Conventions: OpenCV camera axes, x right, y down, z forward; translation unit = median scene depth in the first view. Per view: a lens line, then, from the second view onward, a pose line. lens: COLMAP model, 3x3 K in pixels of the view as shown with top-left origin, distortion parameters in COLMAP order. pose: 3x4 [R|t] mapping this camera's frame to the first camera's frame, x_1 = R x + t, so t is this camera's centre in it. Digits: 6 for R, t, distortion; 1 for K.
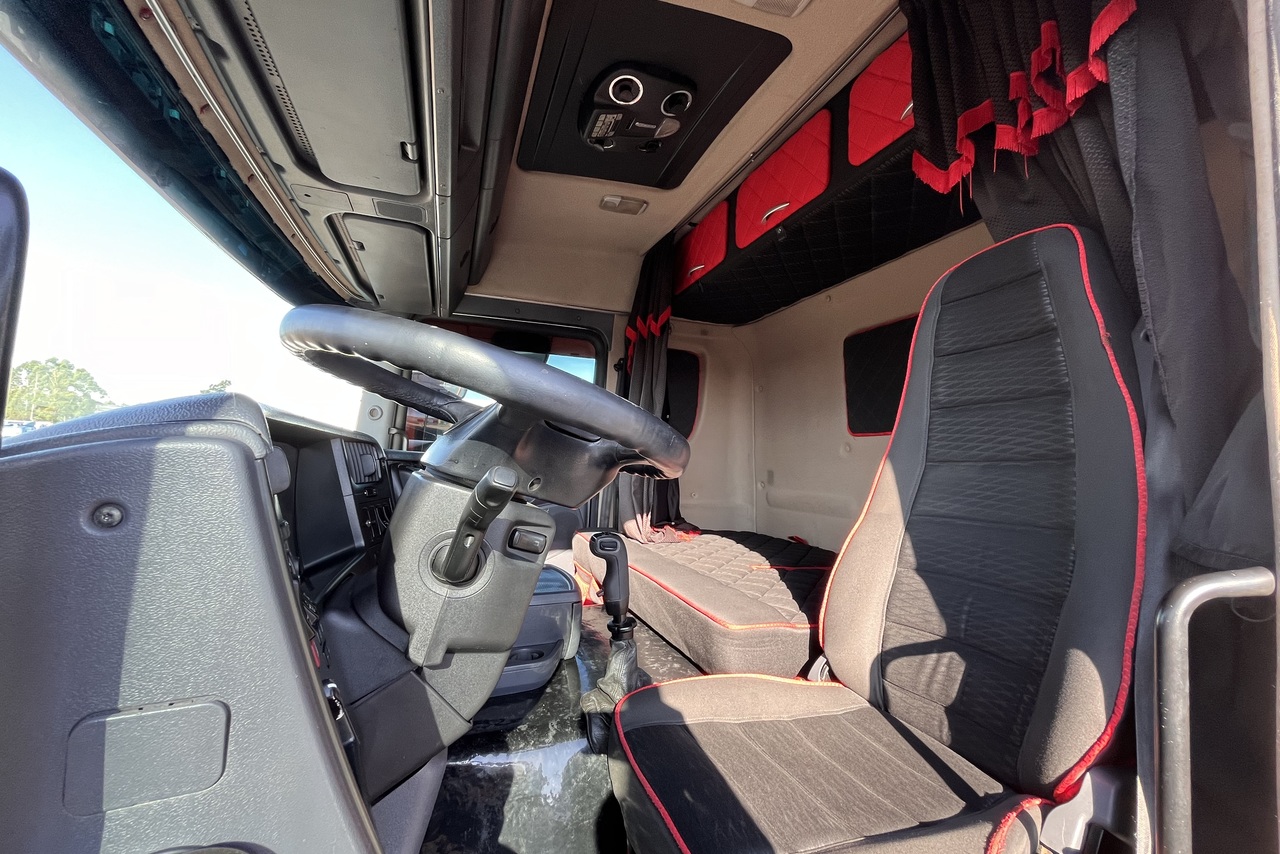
lens RADIAL K [[522.0, 0, 642.7], [0, 522.0, 427.7], [0, 0, 1]] dist [-0.004224, 0.000019]
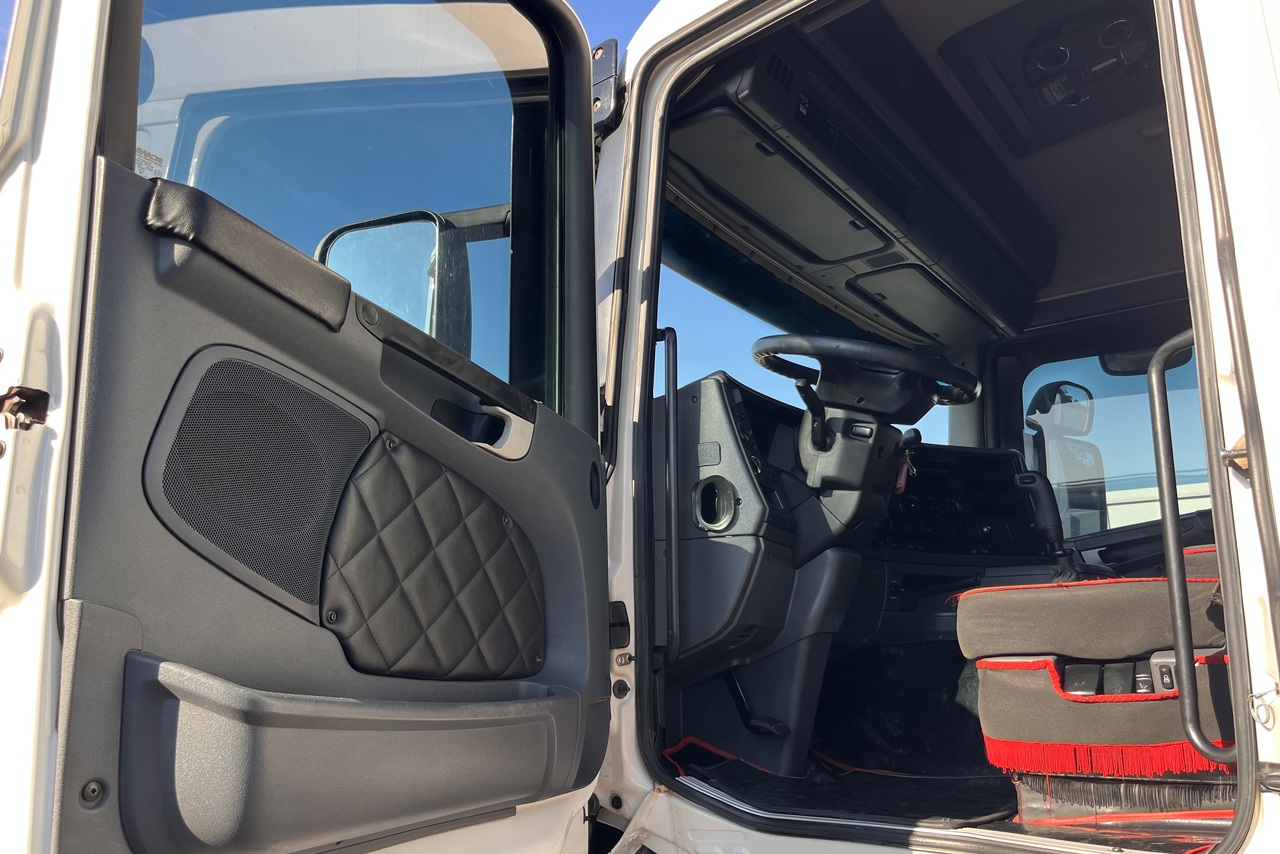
lens RADIAL K [[989.1, 0, 641.7], [0, 989.1, 430.5], [0, 0, 1]] dist [0.043626, -0.032535]
pose [[0.555522, -0.225322, -0.800391, 1.133389], [0.095889, 0.973522, -0.207507, 0.453379], [0.825954, 0.038526, 0.562419, -0.856515]]
